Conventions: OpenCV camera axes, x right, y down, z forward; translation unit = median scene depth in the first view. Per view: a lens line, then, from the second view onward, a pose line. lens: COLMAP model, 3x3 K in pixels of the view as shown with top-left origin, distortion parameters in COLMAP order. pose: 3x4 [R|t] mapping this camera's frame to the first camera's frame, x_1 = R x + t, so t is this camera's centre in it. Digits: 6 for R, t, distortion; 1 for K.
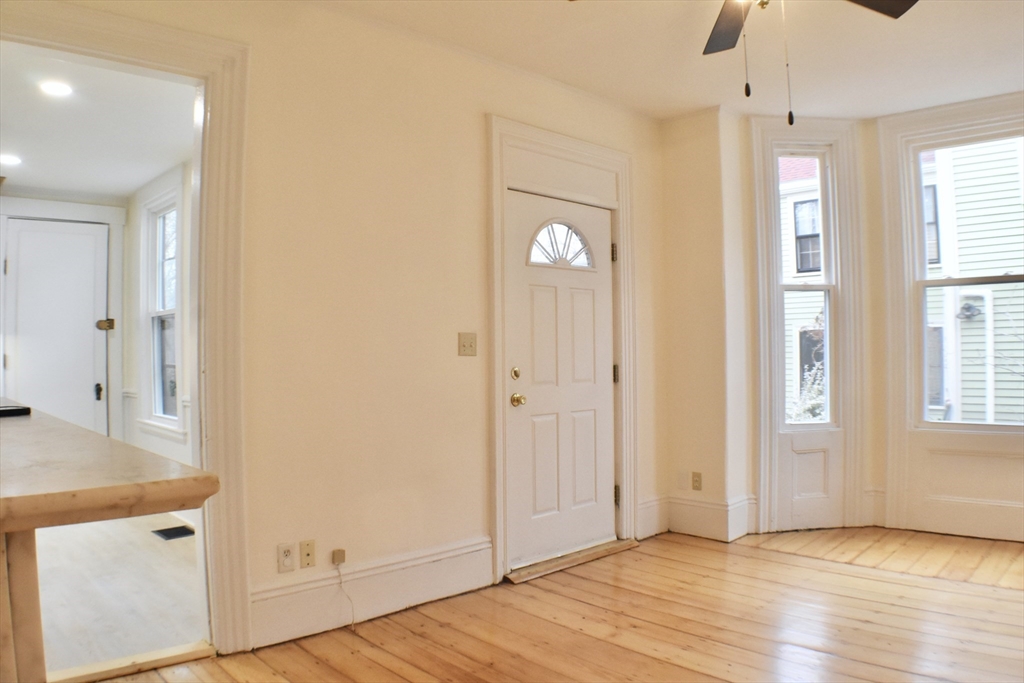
lens RADIAL K [[733.1, 0, 512.0], [0, 733.1, 341.5], [0, 0, 1]] dist [-0.196047, 0.047586]
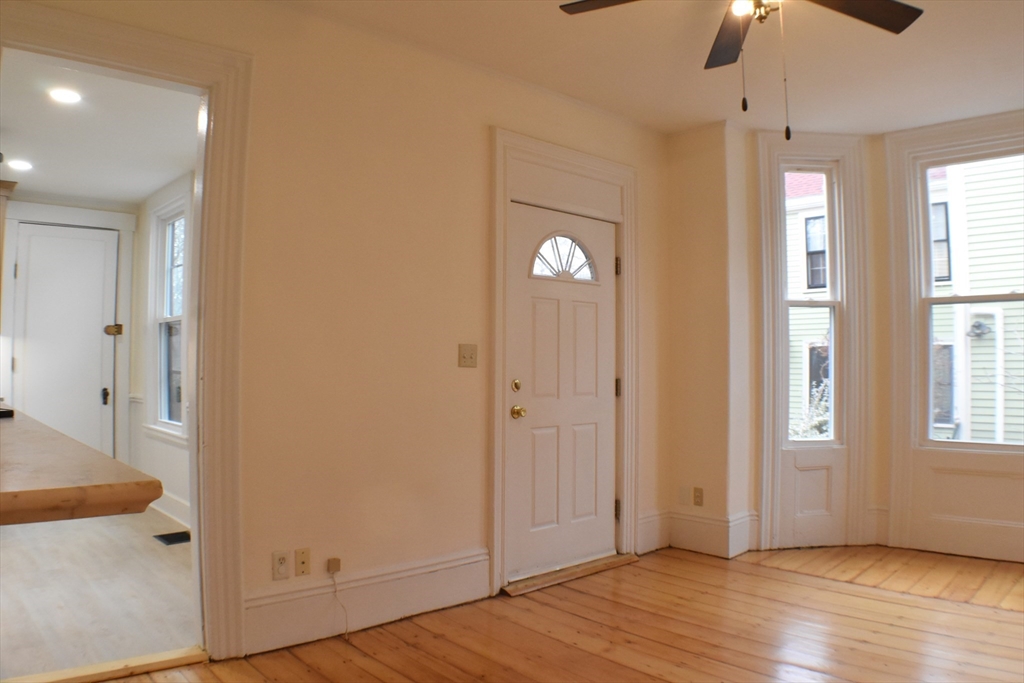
lens RADIAL K [[733.1, 0, 512.0], [0, 733.1, 341.5], [0, 0, 1]] dist [-0.196047, 0.047586]
pose [[0.999748, 0.015464, -0.016297, 0.012657], [-0.015726, 0.999747, -0.016051, -0.000502], [0.016045, 0.016304, 0.999738, -0.000383]]
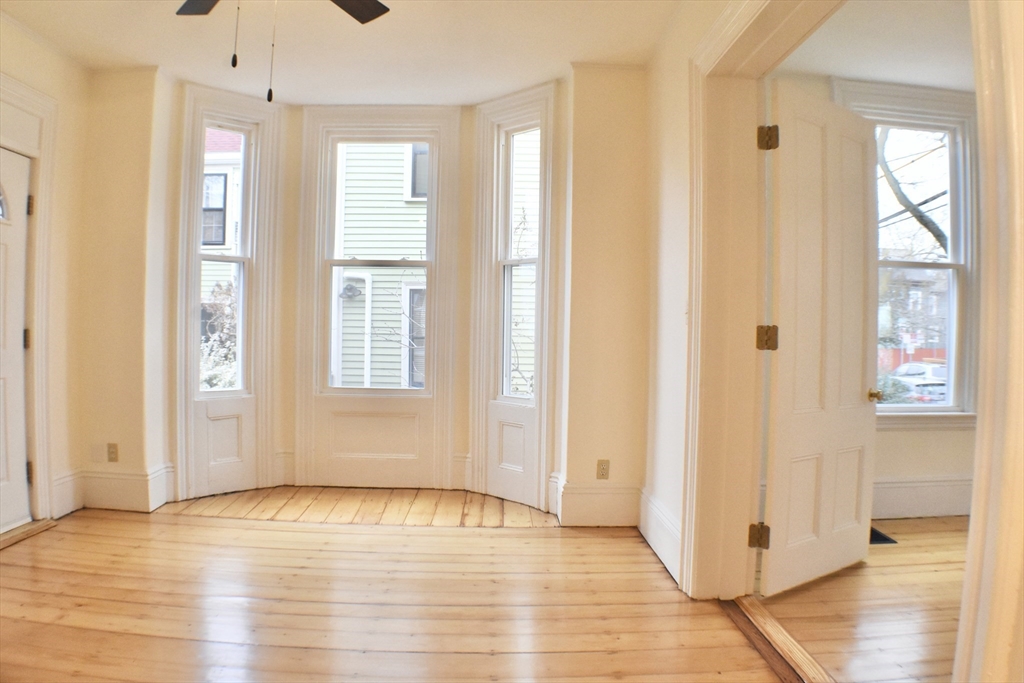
lens RADIAL K [[733.1, 0, 512.0], [0, 733.1, 341.5], [0, 0, 1]] dist [-0.196047, 0.047586]
pose [[0.671073, 0.009454, 0.741331, -0.066832], [-0.035504, 0.999181, 0.019397, 0.009913], [-0.740540, -0.039337, 0.670860, -0.003003]]
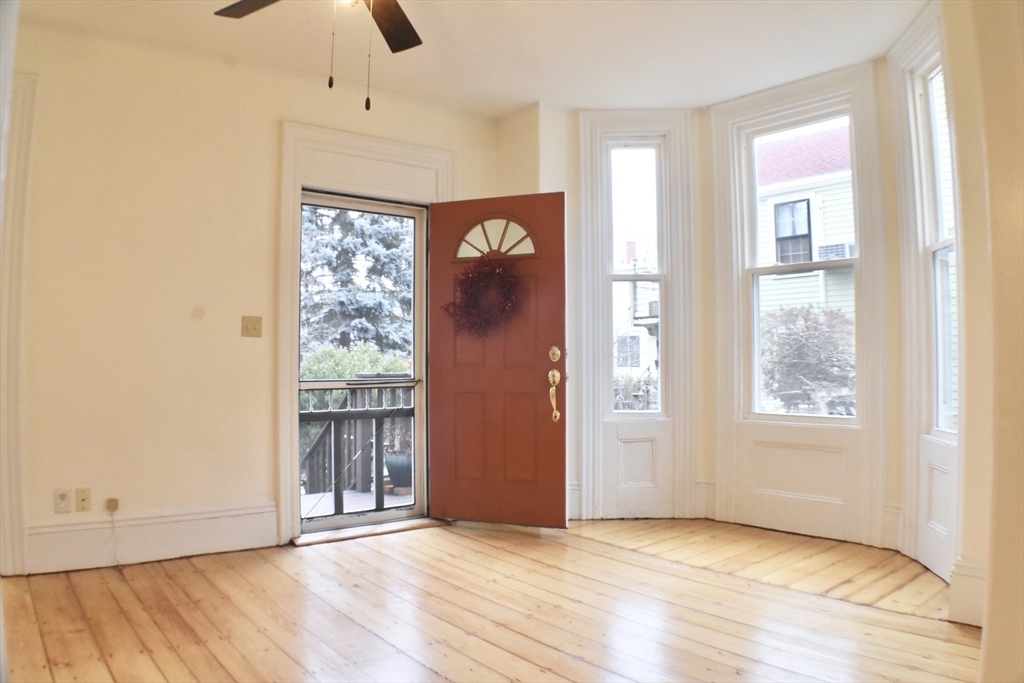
lens RADIAL K [[719.9, 0, 493.2], [0, 719.9, 339.0], [0, 0, 1]] dist [-0.191467, 0.041172]
pose [[0.995781, 0.006552, -0.091523, 0.326778], [-0.007664, 0.999901, -0.011805, 0.026545], [0.091437, 0.012457, 0.995733, -0.029446]]
